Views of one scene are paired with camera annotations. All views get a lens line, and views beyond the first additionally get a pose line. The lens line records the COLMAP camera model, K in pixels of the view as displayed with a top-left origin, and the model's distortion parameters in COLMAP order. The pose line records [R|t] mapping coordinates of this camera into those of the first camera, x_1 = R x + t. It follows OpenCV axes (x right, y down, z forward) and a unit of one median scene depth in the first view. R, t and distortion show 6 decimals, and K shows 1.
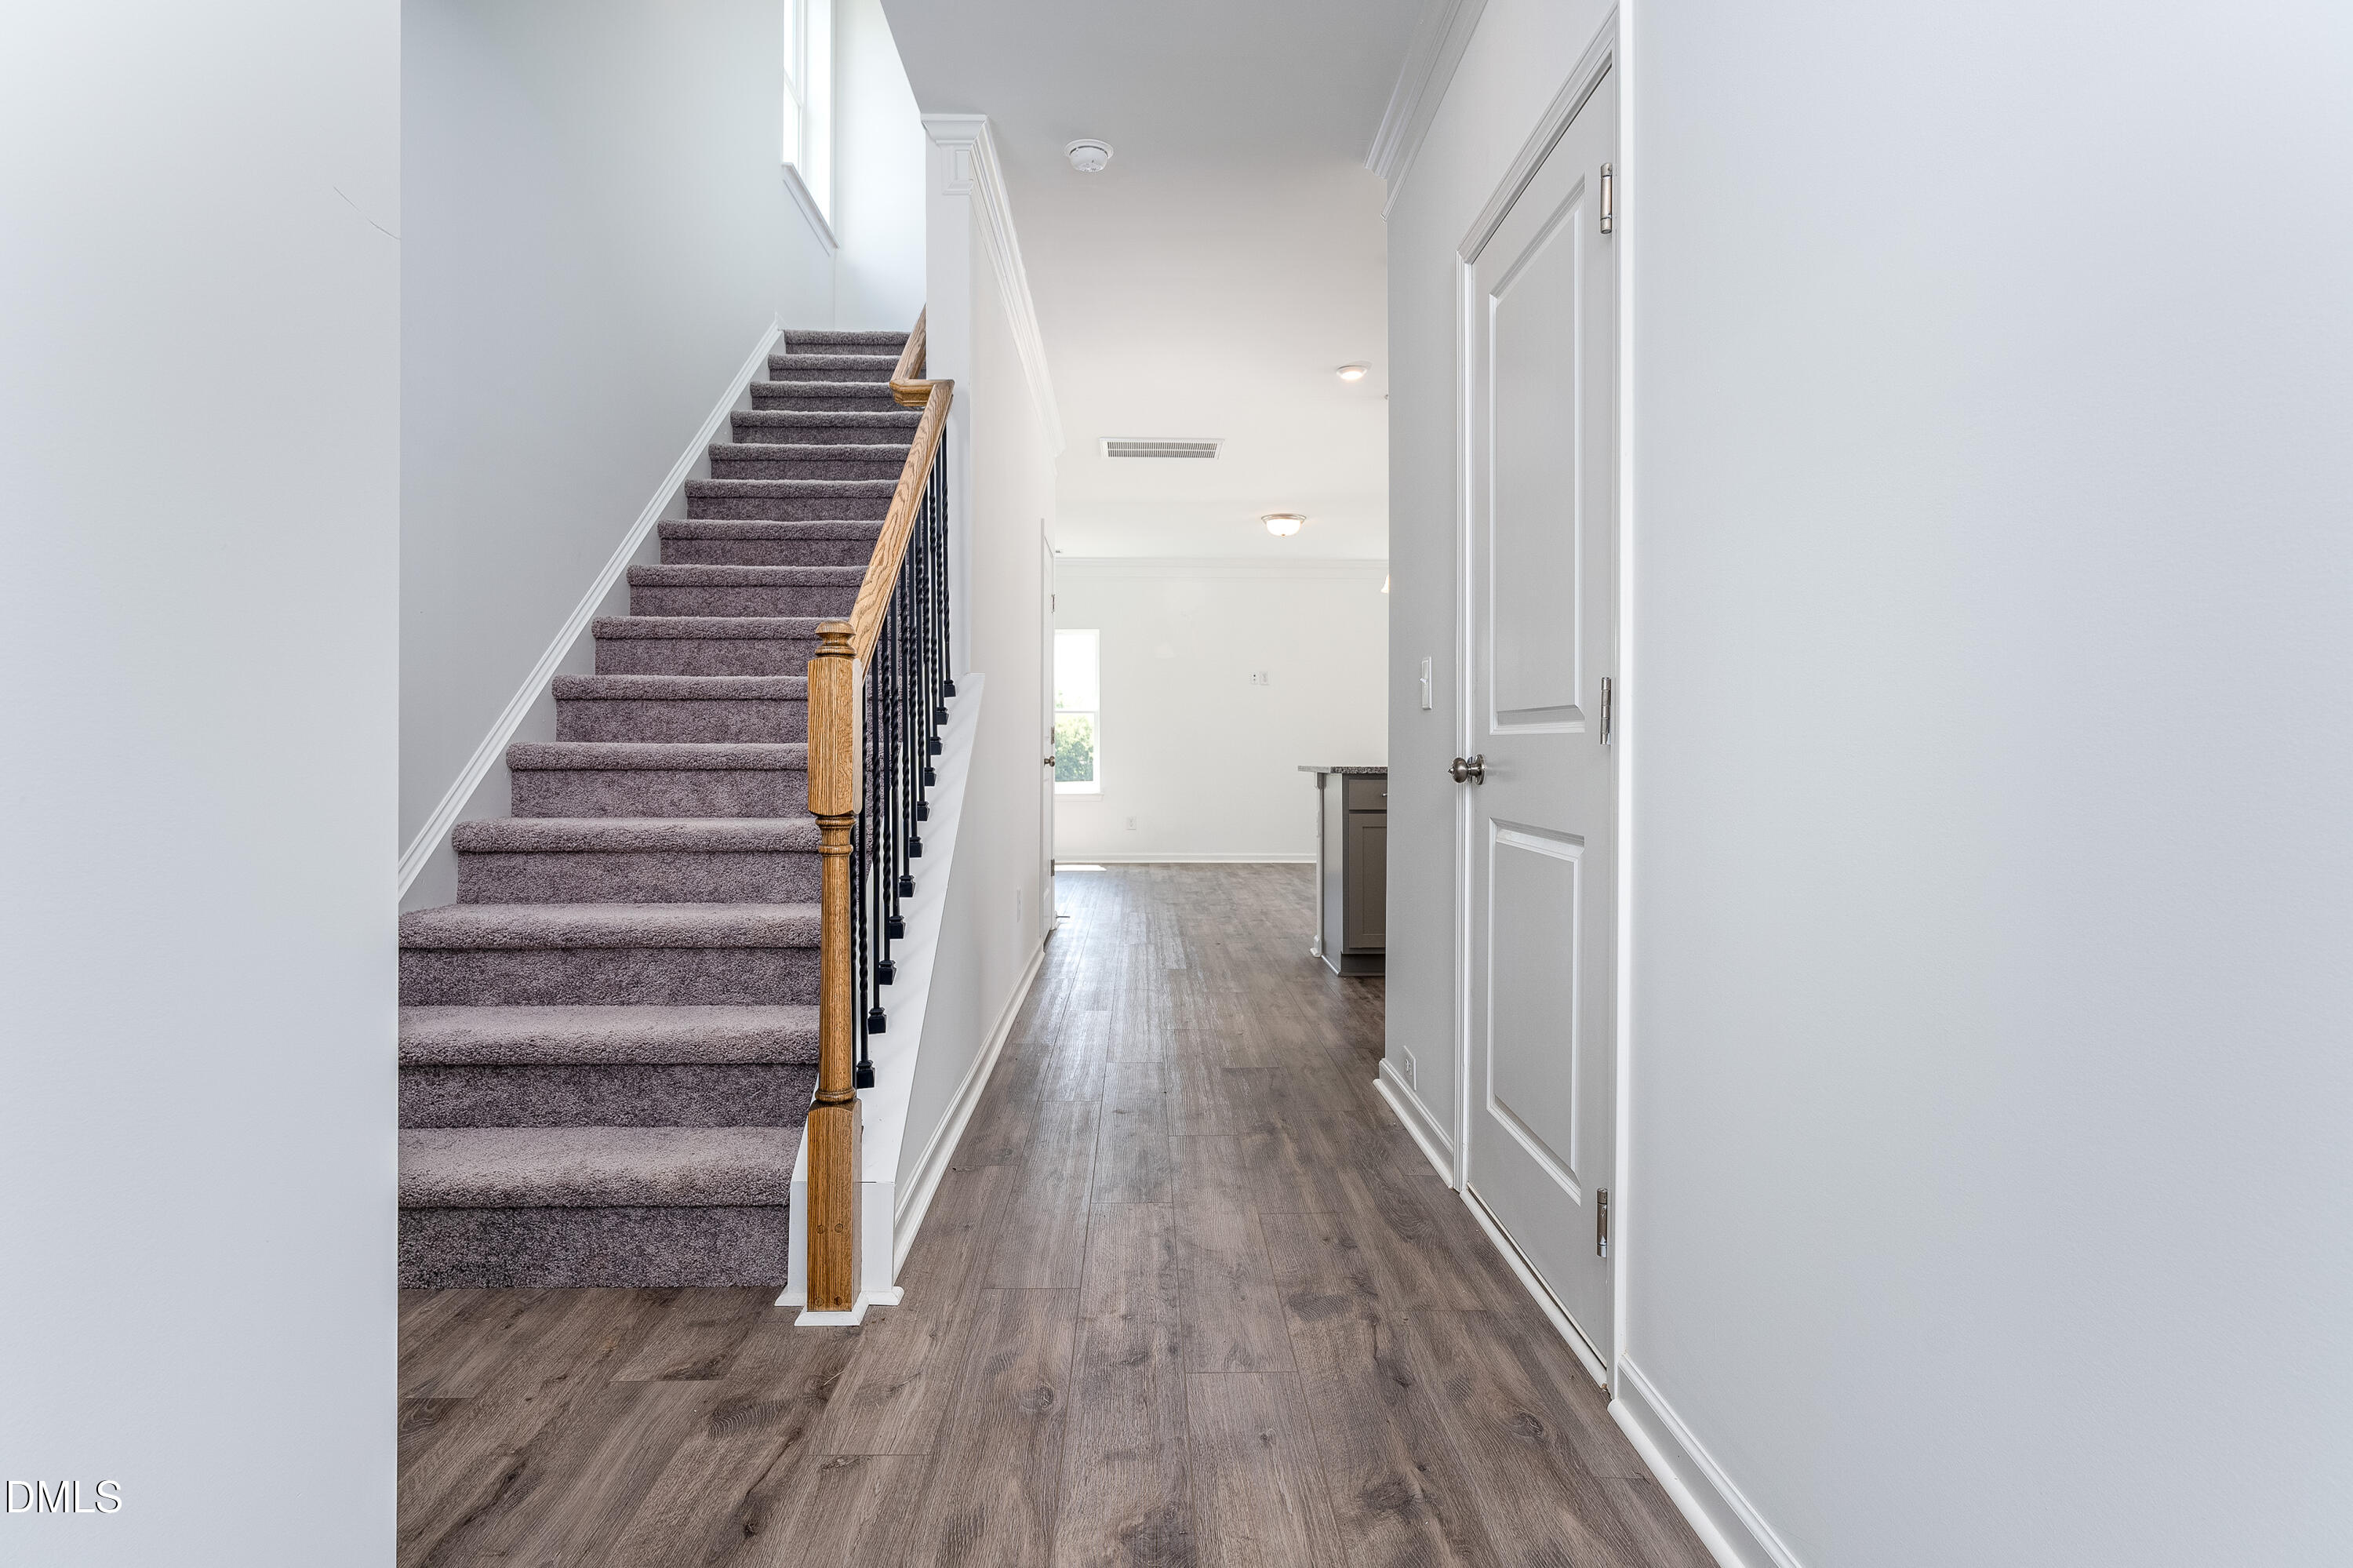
lens RADIAL K [[1224.8, 0, 1175.7], [0, 1224.8, 750.3], [0, 0, 1]] dist [-0.000083, 0.000000]
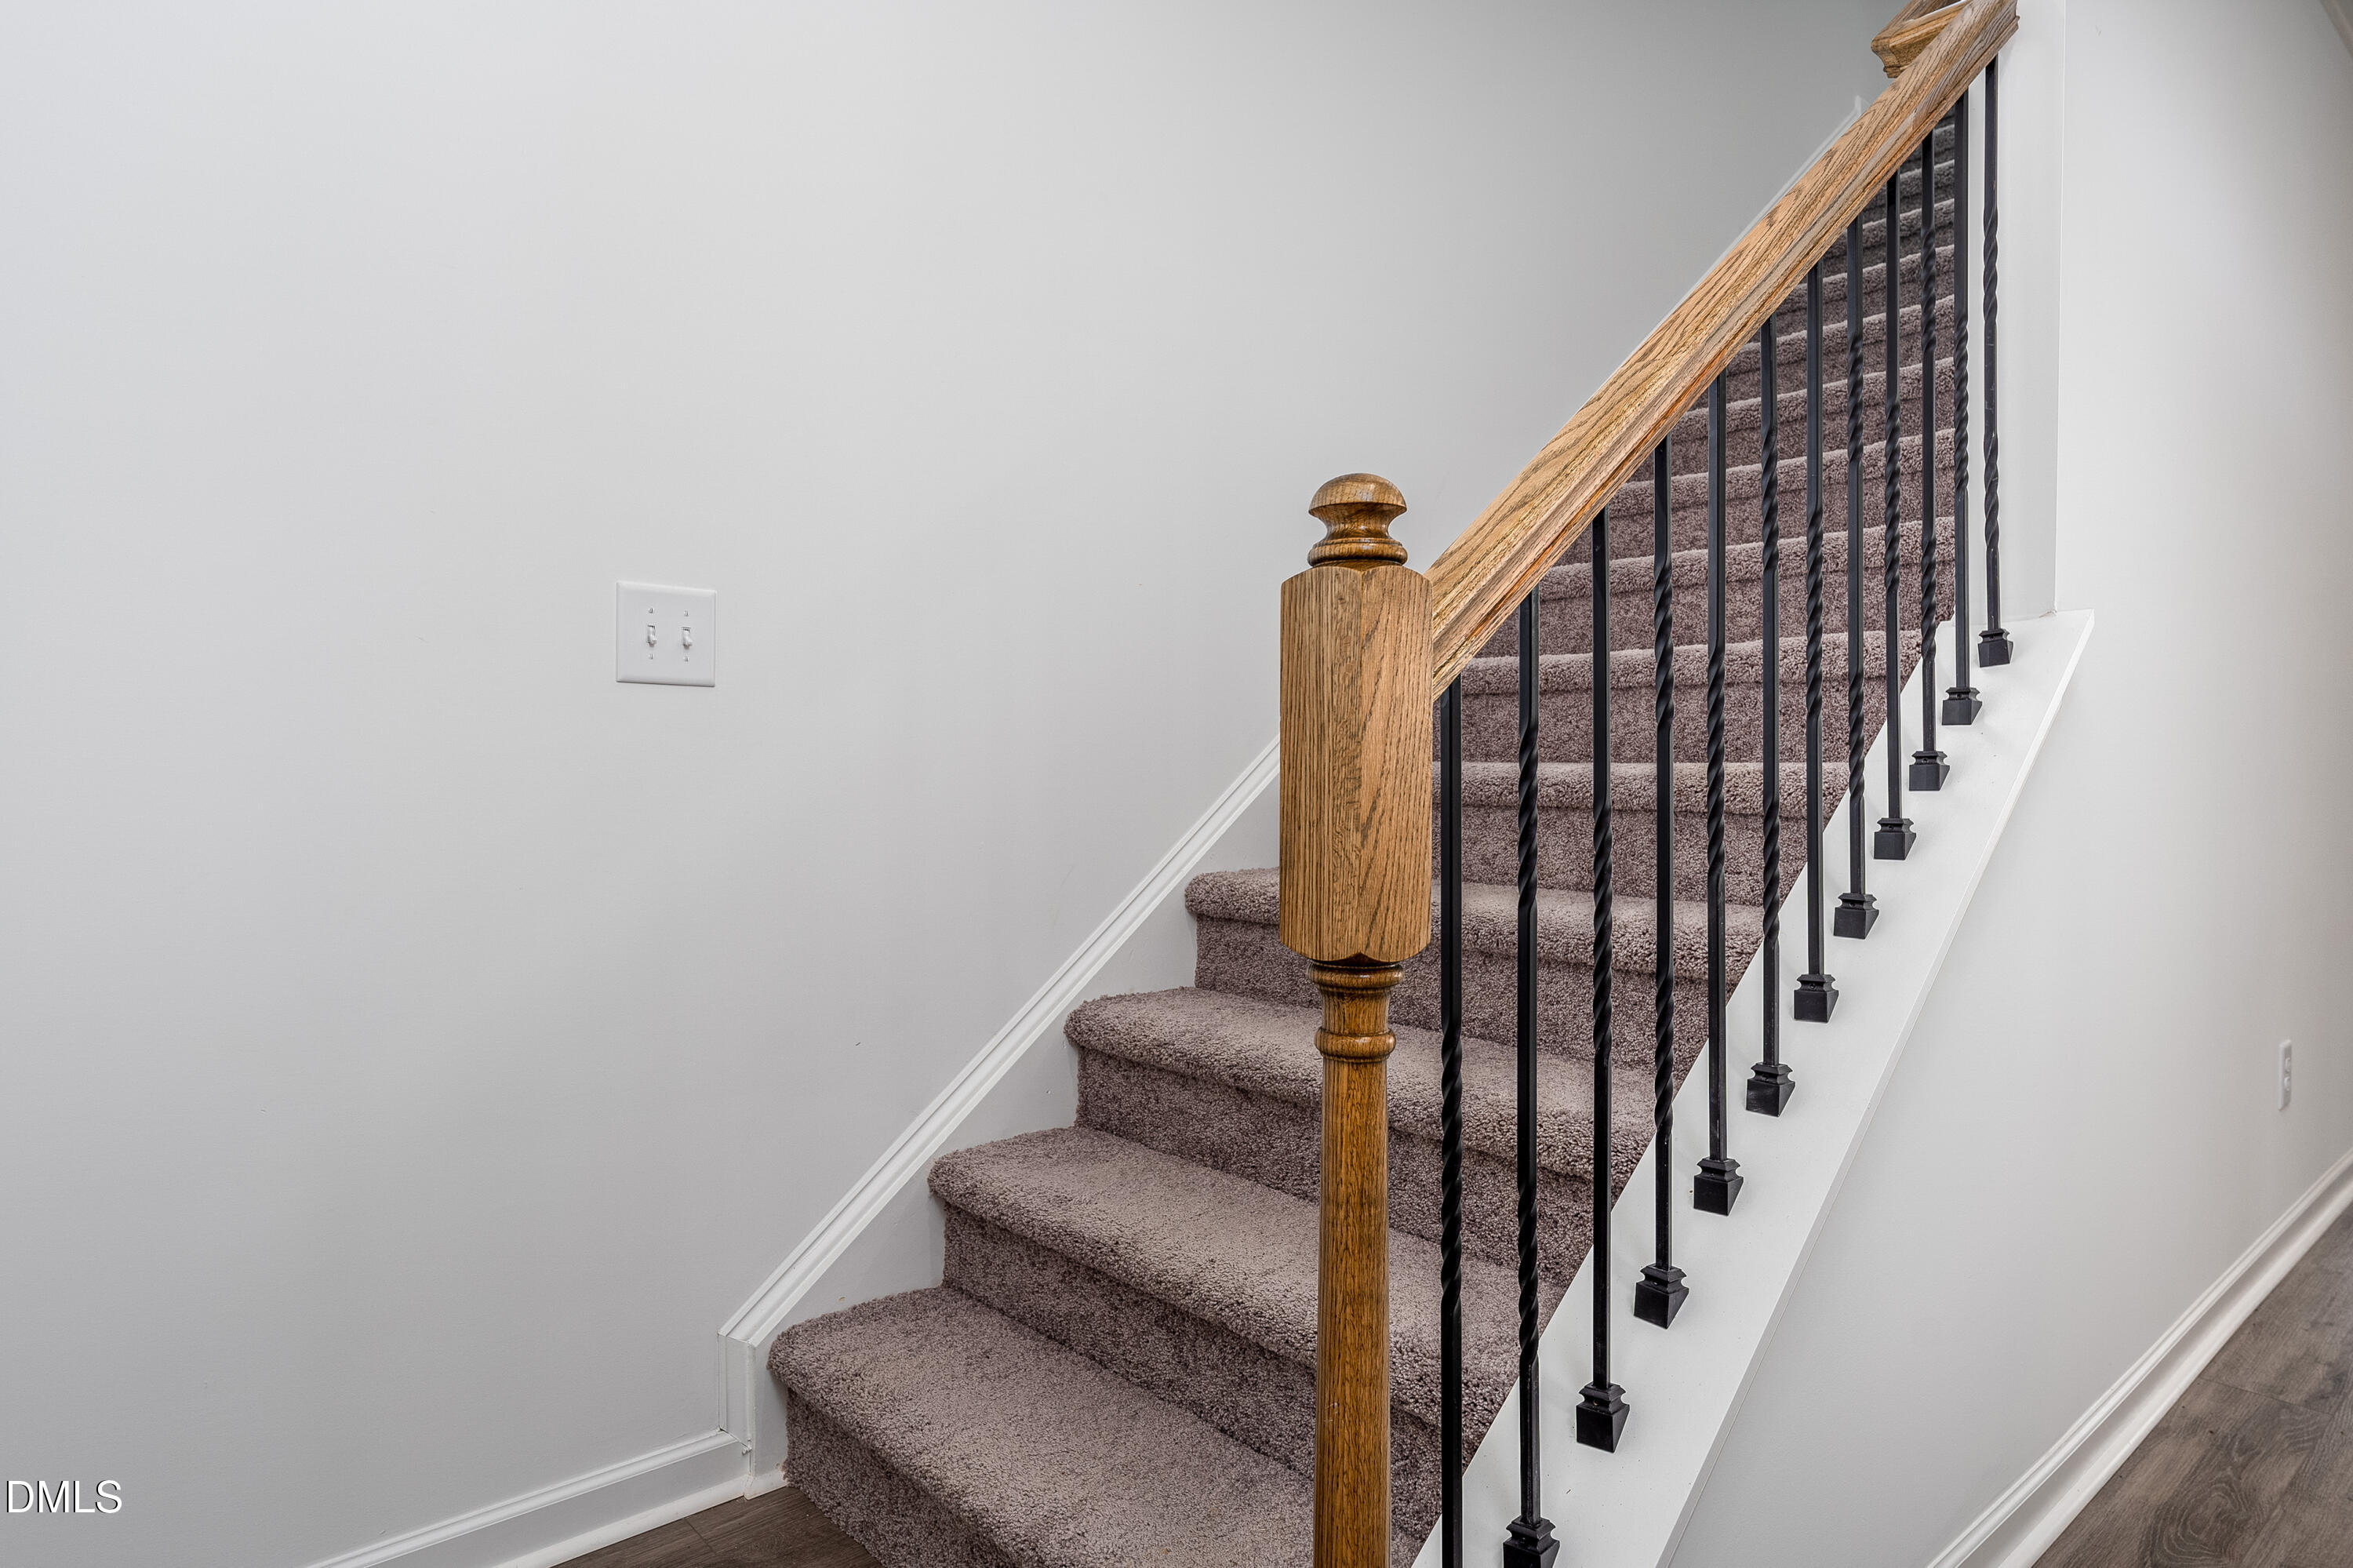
lens RADIAL K [[1367.8, 0, 1176.5], [0, 1367.8, 784.0], [0, 0, 1]] dist [0.001687, -0.000135]
pose [[0.634533, 0.014315, -0.772763, 0.029264], [0.001151, 0.999810, 0.019465, -0.010622], [0.772895, -0.013241, 0.634396, 0.526445]]
